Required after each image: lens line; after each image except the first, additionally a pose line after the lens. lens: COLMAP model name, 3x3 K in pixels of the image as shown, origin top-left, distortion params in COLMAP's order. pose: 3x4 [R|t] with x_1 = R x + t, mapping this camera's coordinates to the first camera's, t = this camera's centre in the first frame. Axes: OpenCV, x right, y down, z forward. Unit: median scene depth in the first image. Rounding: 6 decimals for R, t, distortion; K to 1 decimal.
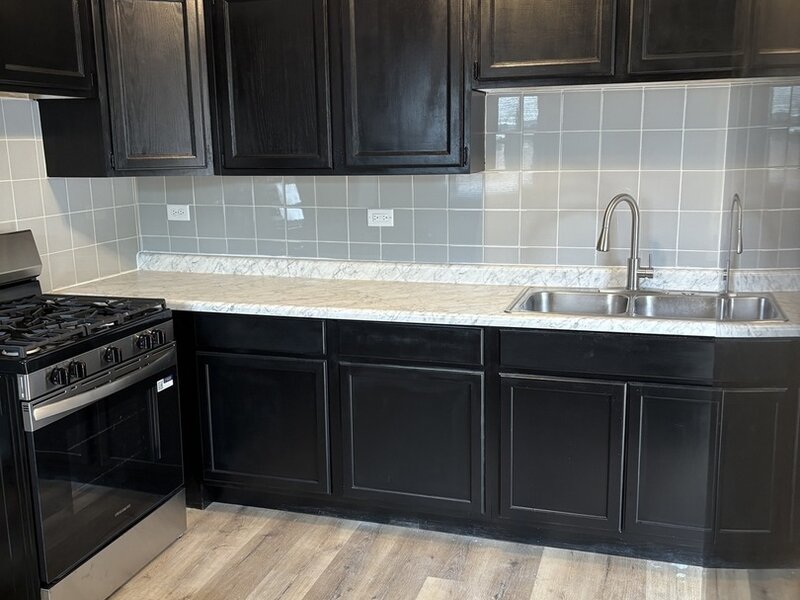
lens RADIAL K [[806.2, 0, 400.0], [0, 806.2, 300.0], [0, 0, 1]] dist [0.017176, -0.017507]
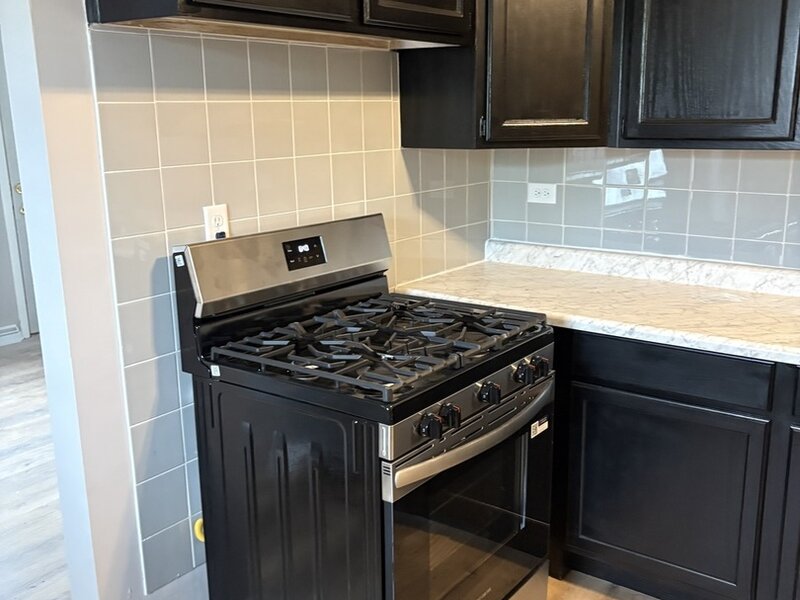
lens RADIAL K [[806.2, 0, 400.0], [0, 806.2, 300.0], [0, 0, 1]] dist [0.017176, -0.017507]
pose [[0.941135, 0.074168, -0.329795, -0.159662], [-0.061503, 0.996919, 0.048690, -0.039044], [0.332390, -0.025541, 0.942796, 0.231686]]
